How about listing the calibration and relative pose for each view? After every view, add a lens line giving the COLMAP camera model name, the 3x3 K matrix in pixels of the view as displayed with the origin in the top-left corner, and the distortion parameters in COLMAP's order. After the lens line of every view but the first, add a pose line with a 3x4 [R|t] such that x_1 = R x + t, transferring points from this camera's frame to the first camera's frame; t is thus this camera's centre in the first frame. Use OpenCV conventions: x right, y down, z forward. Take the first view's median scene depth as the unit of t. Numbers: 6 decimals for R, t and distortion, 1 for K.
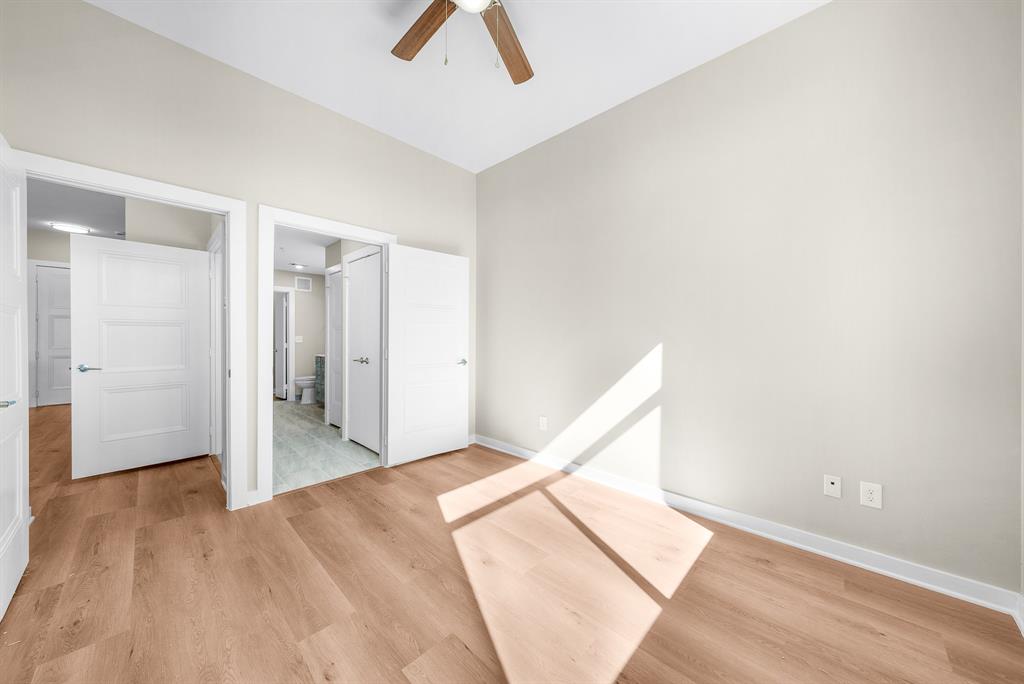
lens RADIAL K [[352.6, 0, 512.9], [0, 352.6, 339.9], [0, 0, 1]] dist [-0.000698, -0.000015]
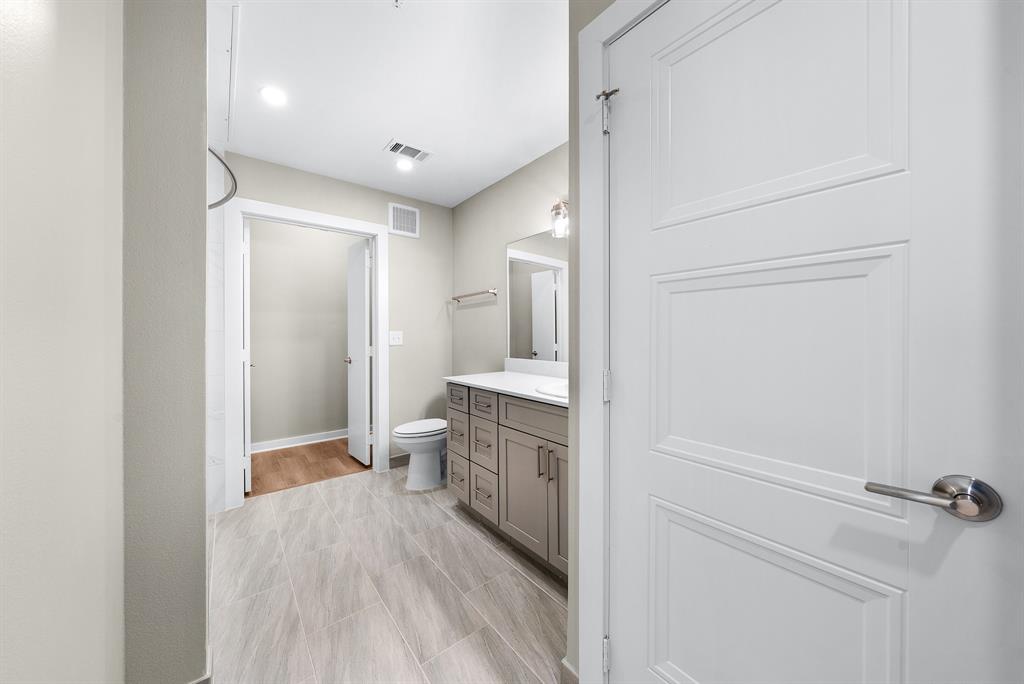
lens RADIAL K [[352.6, 0, 512.6], [0, 352.6, 337.5], [0, 0, 1]] dist [-0.000698, -0.000015]
pose [[0.992712, -0.001932, -0.120499, -0.399567], [0.001794, 0.999998, -0.001250, -0.001161], [0.120501, 0.001025, 0.992713, 0.557964]]
